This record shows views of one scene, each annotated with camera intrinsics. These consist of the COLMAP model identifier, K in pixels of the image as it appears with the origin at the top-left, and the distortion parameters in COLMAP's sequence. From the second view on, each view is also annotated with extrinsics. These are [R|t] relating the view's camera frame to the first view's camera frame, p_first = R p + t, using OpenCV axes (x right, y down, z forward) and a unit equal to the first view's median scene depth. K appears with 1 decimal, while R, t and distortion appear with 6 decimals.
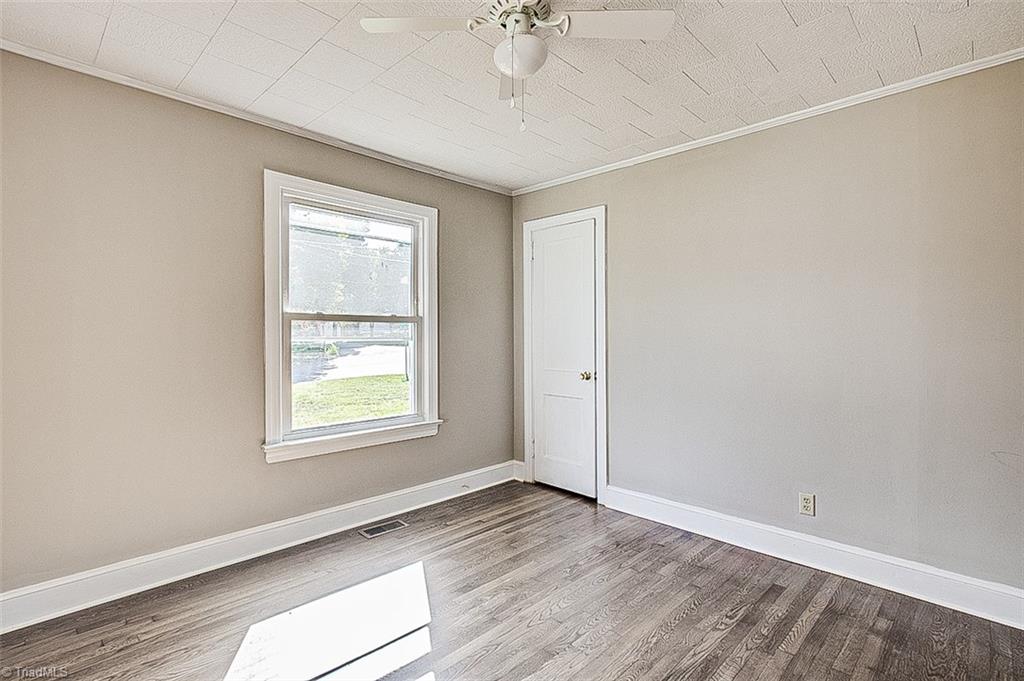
lens RADIAL K [[490.4, 0, 518.8], [0, 490.4, 338.3], [0, 0, 1]] dist [-0.007186, 0.004335]
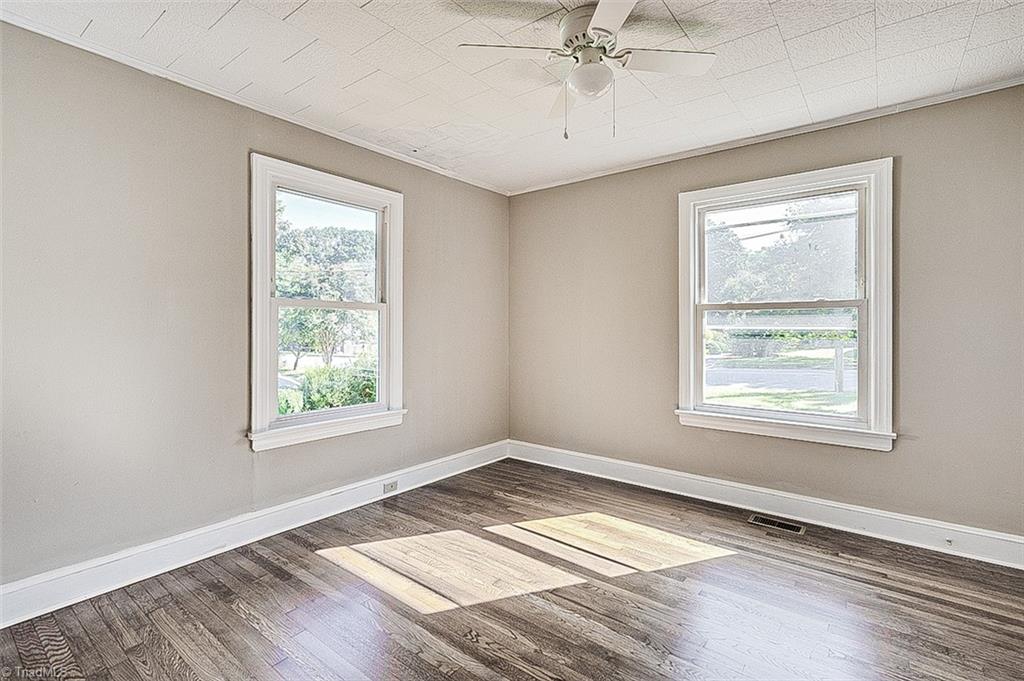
lens RADIAL K [[490.4, 0, 511.2], [0, 490.4, 338.1], [0, 0, 1]] dist [-0.007186, 0.004335]
pose [[0.094783, 0.026100, -0.995156, 0.613552], [-0.009071, 0.999637, 0.025354, 0.003570], [0.995457, 0.006624, 0.094986, 0.382286]]
